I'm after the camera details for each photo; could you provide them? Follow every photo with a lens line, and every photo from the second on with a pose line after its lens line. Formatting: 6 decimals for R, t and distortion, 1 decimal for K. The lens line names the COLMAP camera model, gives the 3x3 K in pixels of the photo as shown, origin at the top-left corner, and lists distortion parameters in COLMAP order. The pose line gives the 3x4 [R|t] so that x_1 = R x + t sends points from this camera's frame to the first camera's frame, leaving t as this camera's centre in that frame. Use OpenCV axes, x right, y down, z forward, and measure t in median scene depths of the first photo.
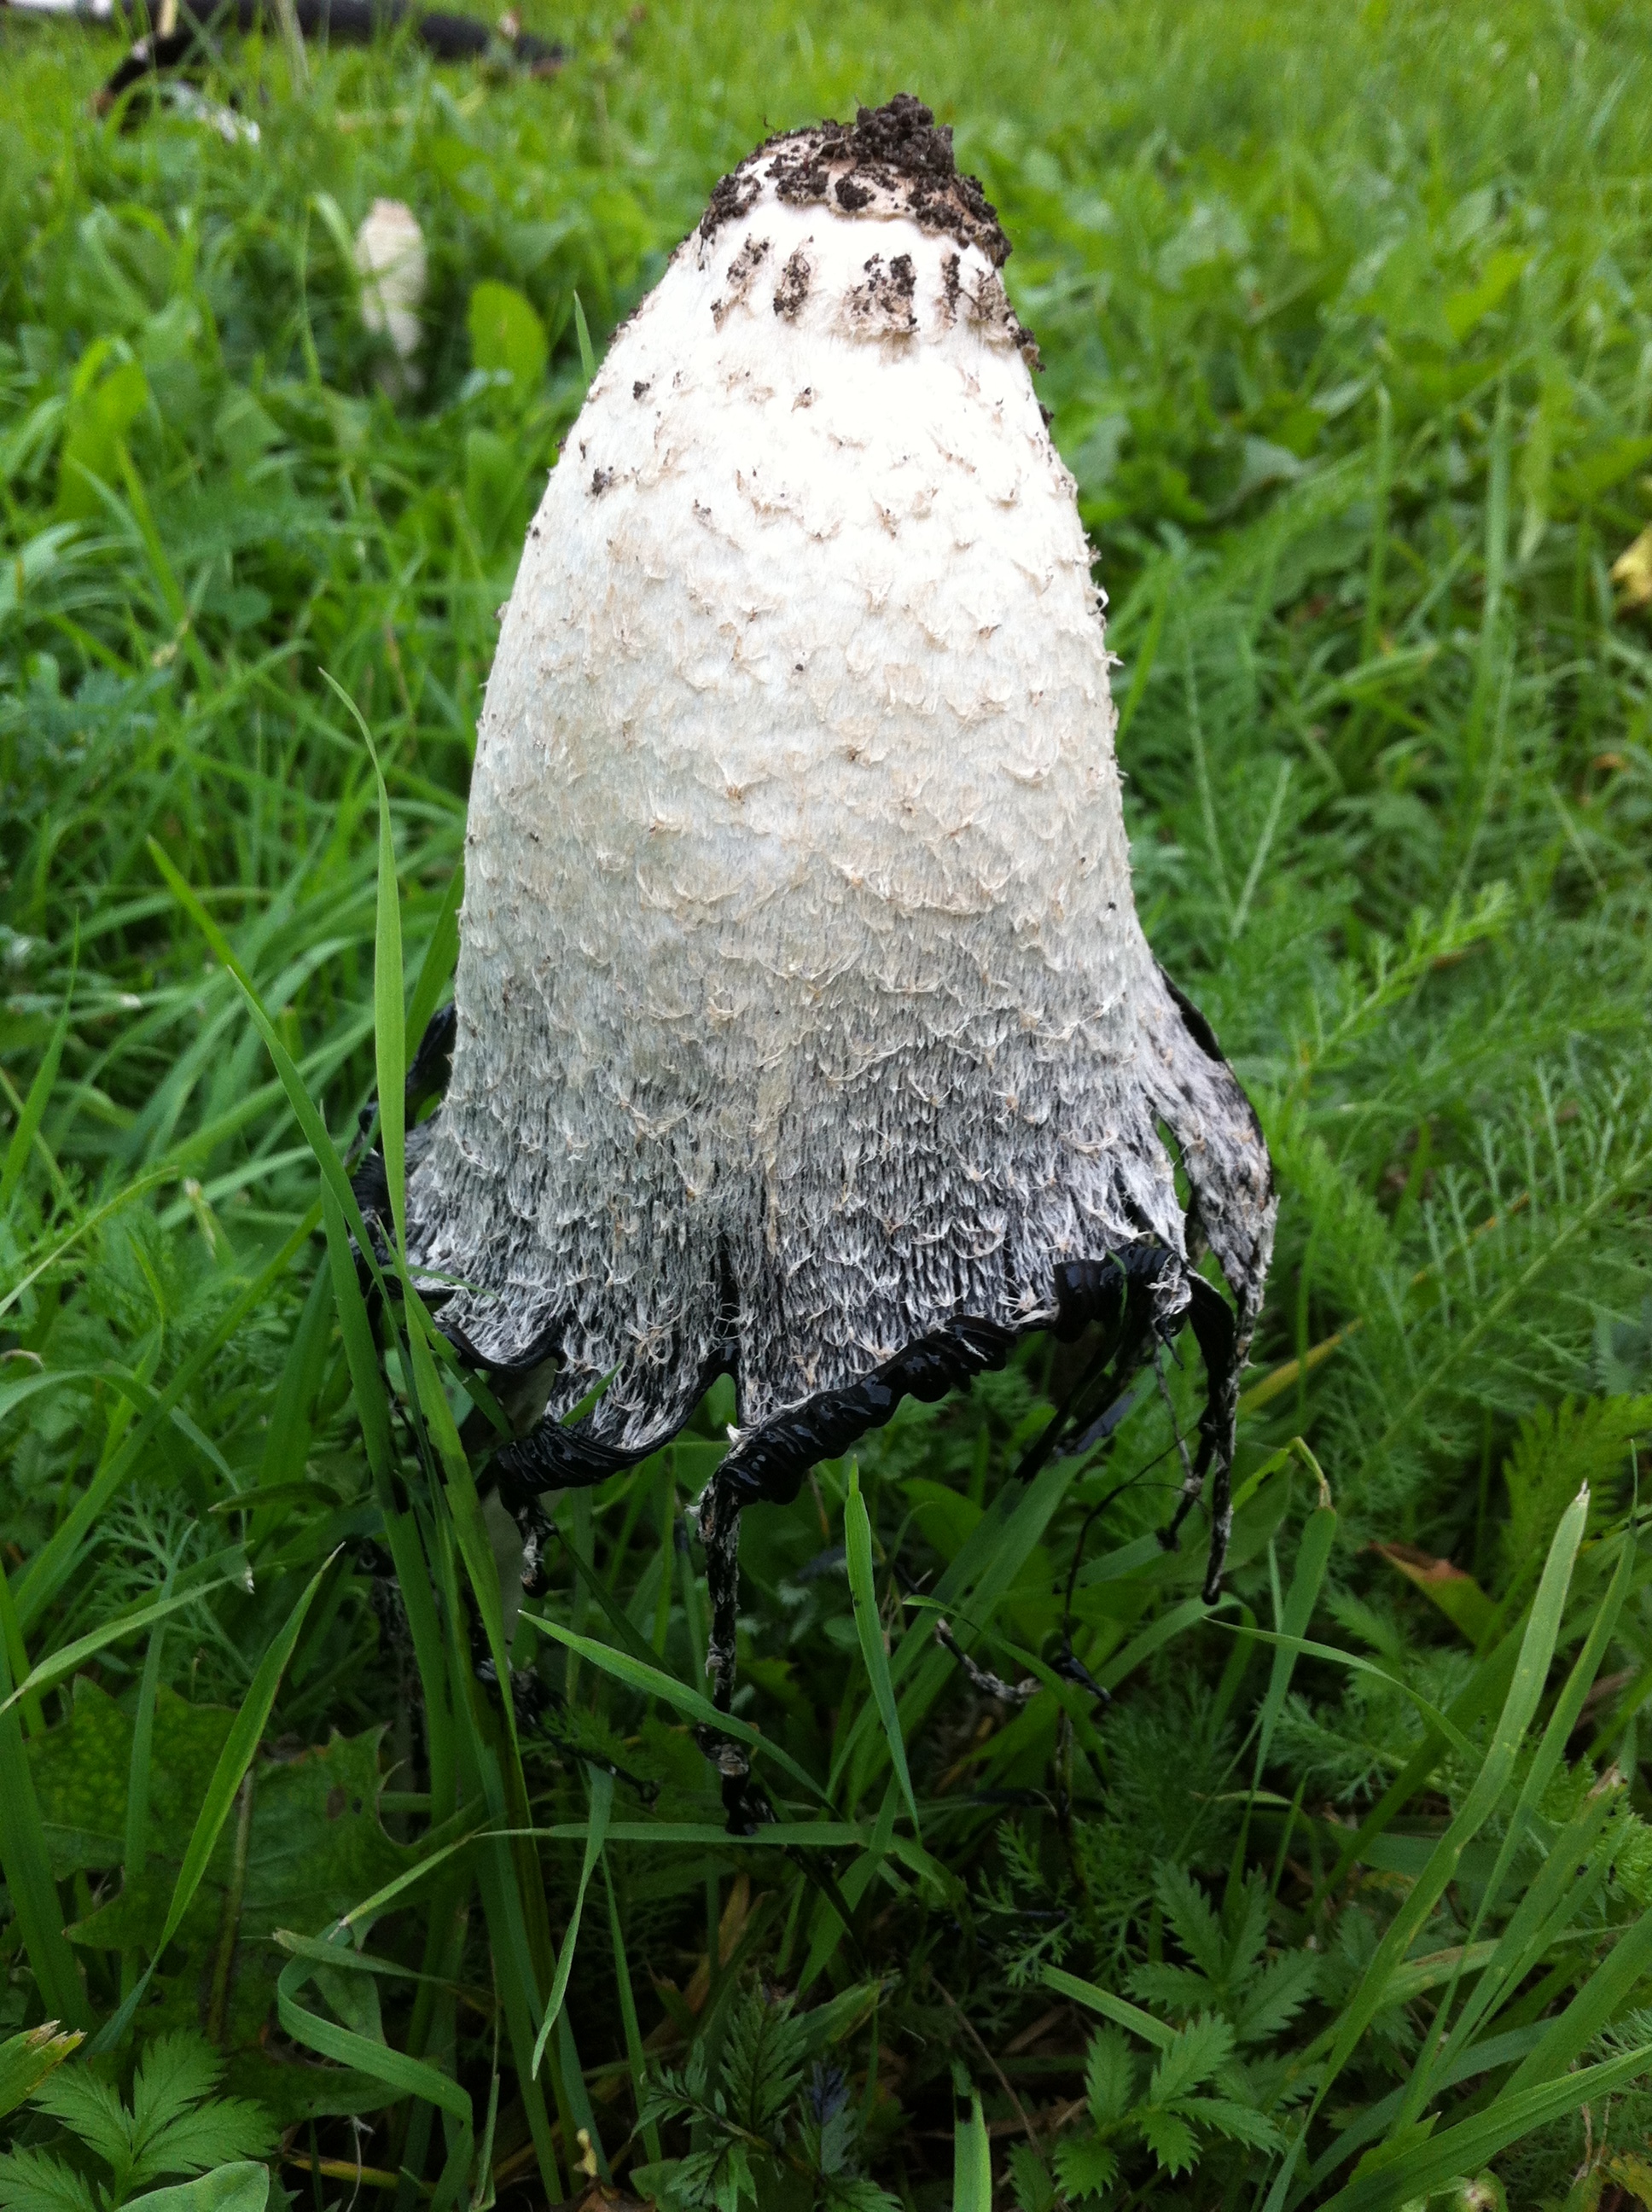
lens RADIAL K [[2184.7, 0, 819.9], [0, 2184.7, 1143.9], [0, 0, 1]] dist [0.104427, -0.295300]
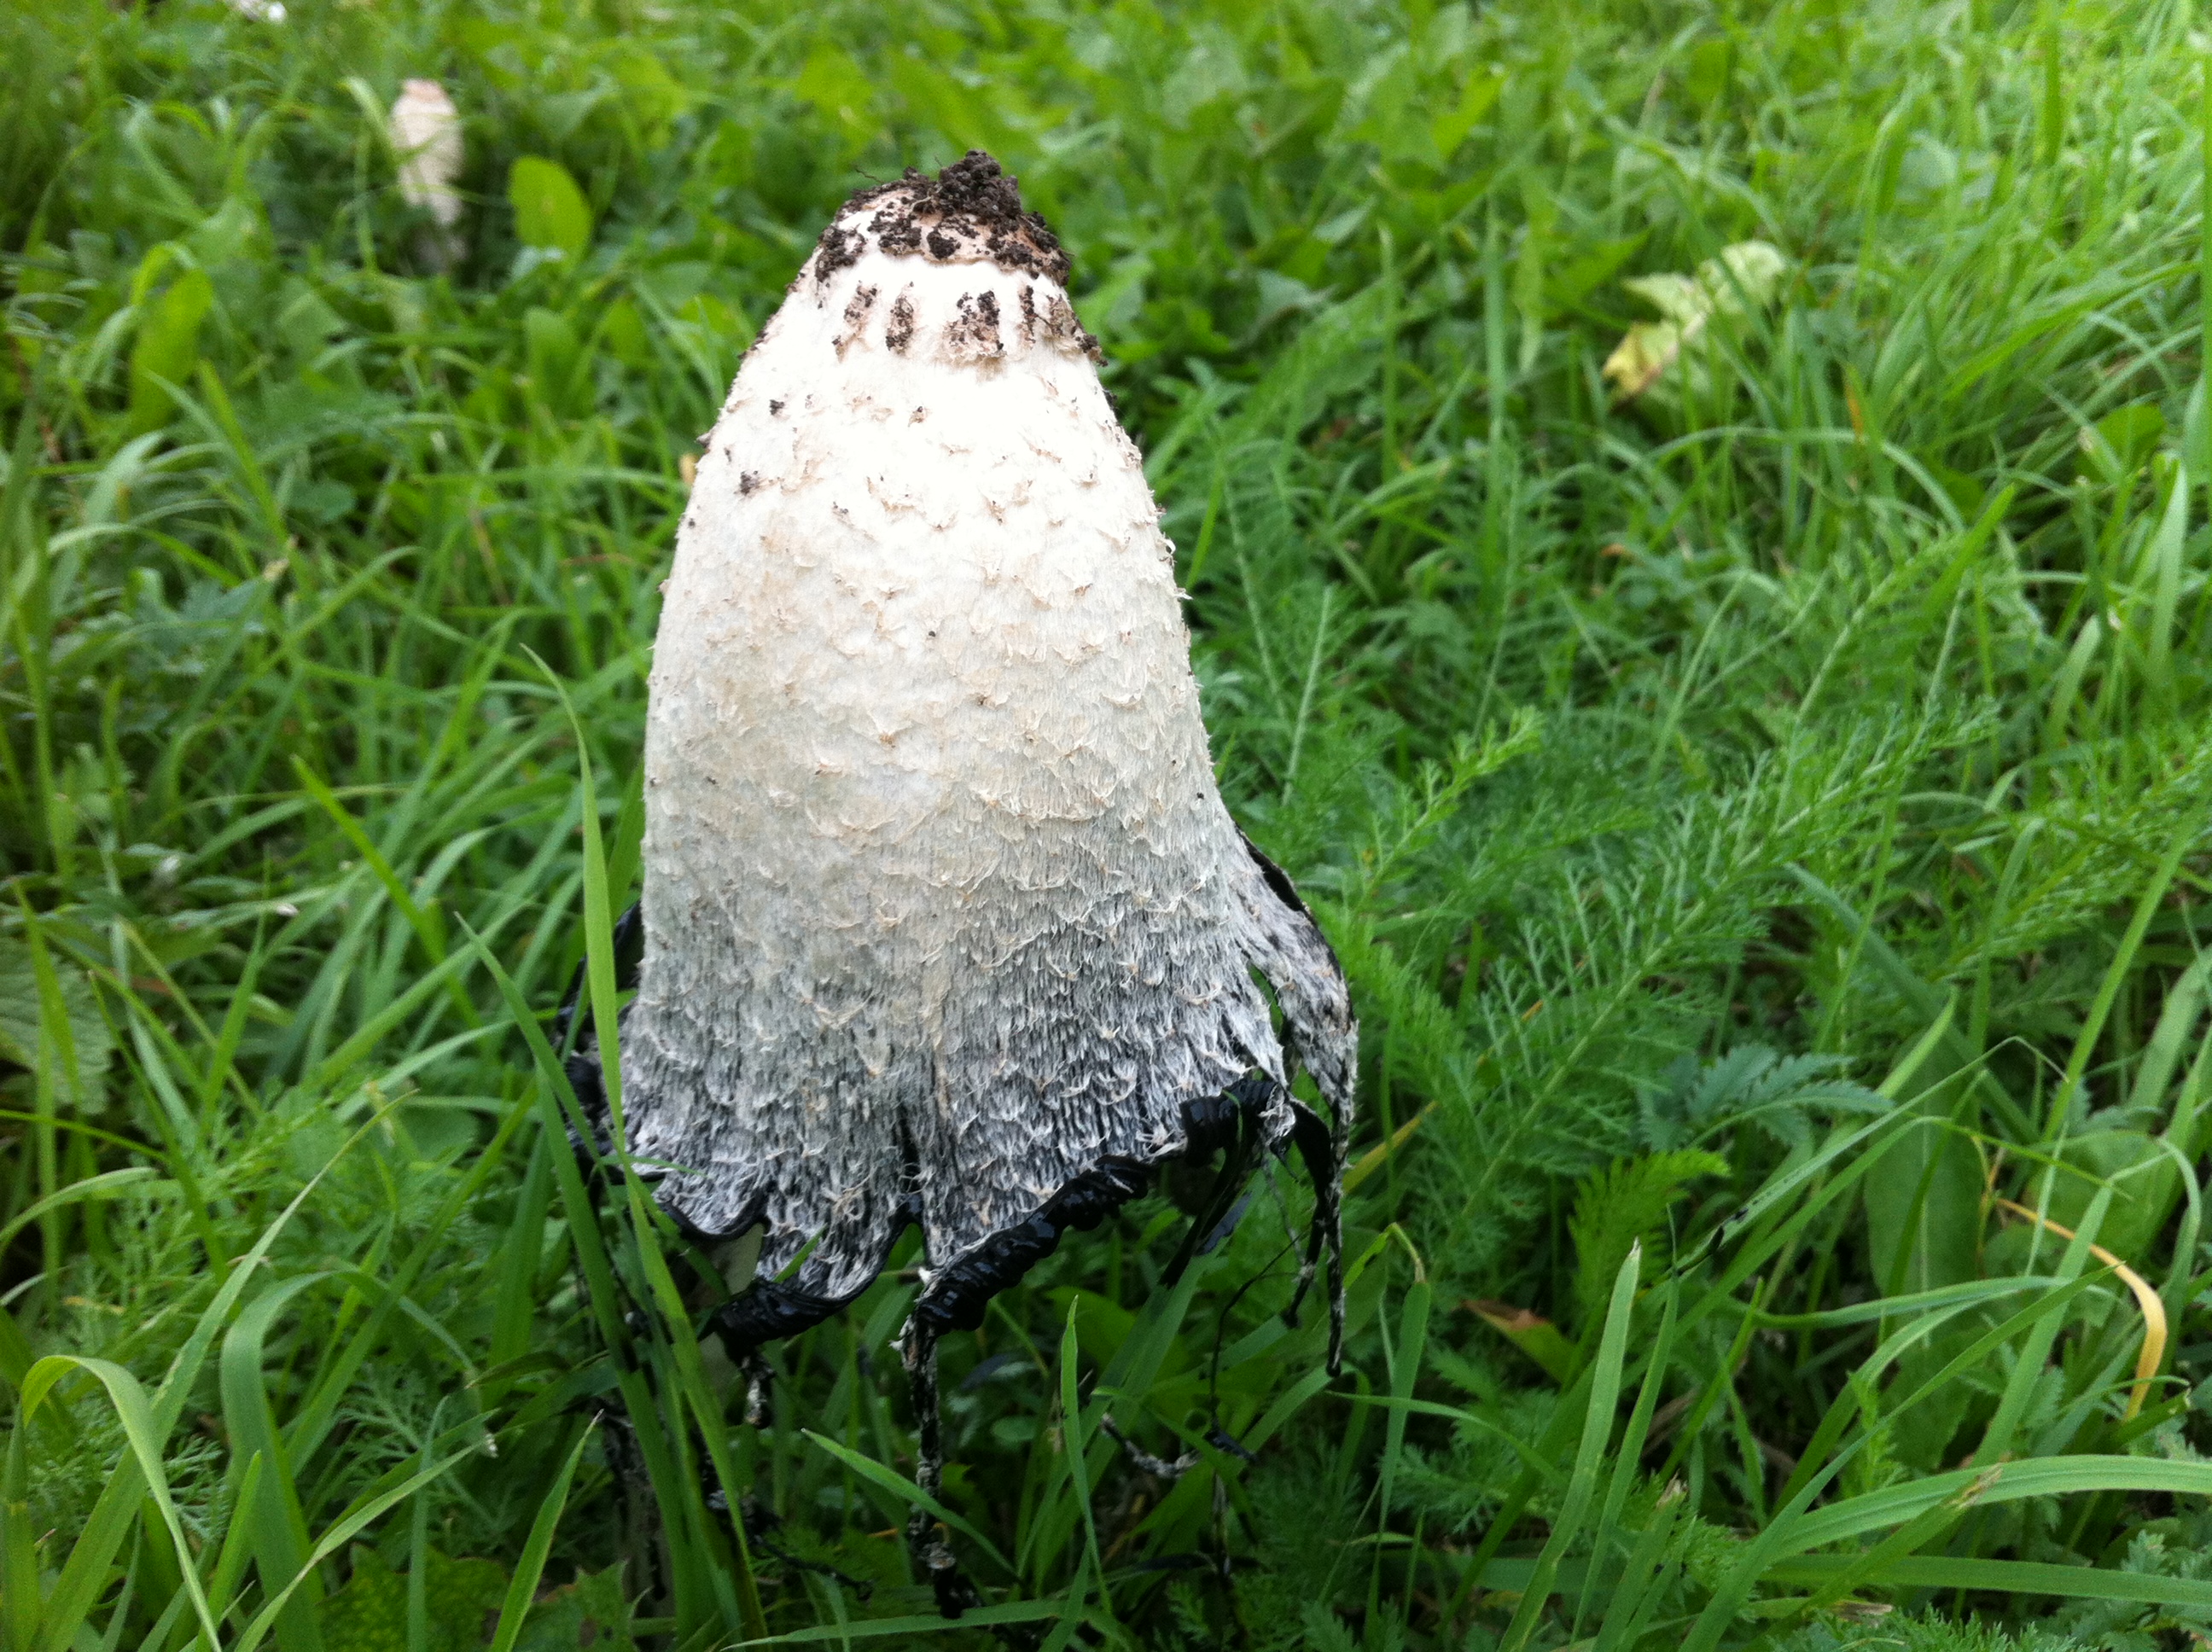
lens RADIAL K [[2184.7, 0, 1106.0], [0, 2184.7, 826.0], [0, 0, 1]] dist [0.104427, -0.295300]
pose [[0.991868, -0.079837, 0.099121, -0.037540], [0.084422, 0.995504, -0.042953, -0.045762], [-0.095246, 0.050972, 0.994148, -0.182336]]
